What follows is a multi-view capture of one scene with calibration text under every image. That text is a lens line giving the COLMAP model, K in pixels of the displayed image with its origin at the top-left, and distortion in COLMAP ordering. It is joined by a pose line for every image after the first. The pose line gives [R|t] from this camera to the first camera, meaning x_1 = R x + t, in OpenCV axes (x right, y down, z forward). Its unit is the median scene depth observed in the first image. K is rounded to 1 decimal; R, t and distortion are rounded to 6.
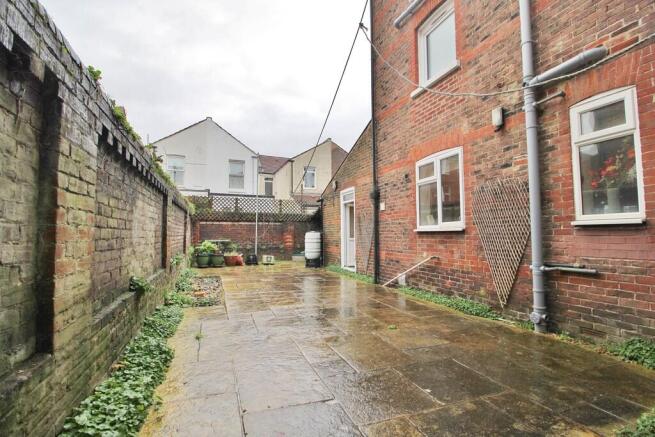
lens RADIAL K [[306.3, 0, 326.7], [0, 306.3, 217.4], [0, 0, 1]] dist [-0.002368, -0.000161]
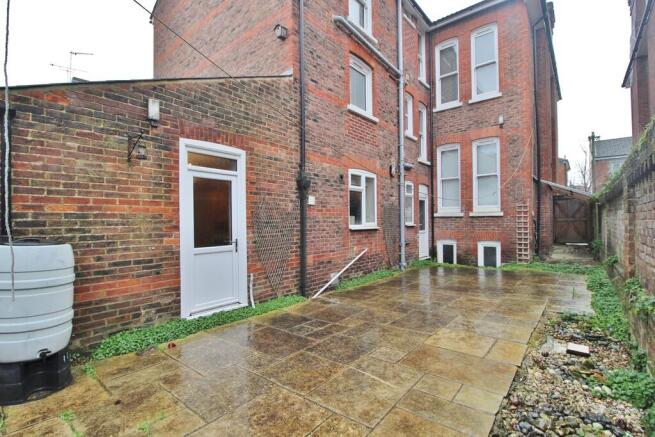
lens RADIAL K [[306.3, 0, 327.5], [0, 306.3, 218.7], [0, 0, 1]] dist [-0.002368, -0.000161]
pose [[-0.496629, 0.019205, 0.867751, -0.617110], [-0.036261, 0.998423, -0.042850, 0.053371], [-0.867205, -0.052746, -0.495149, 1.542547]]
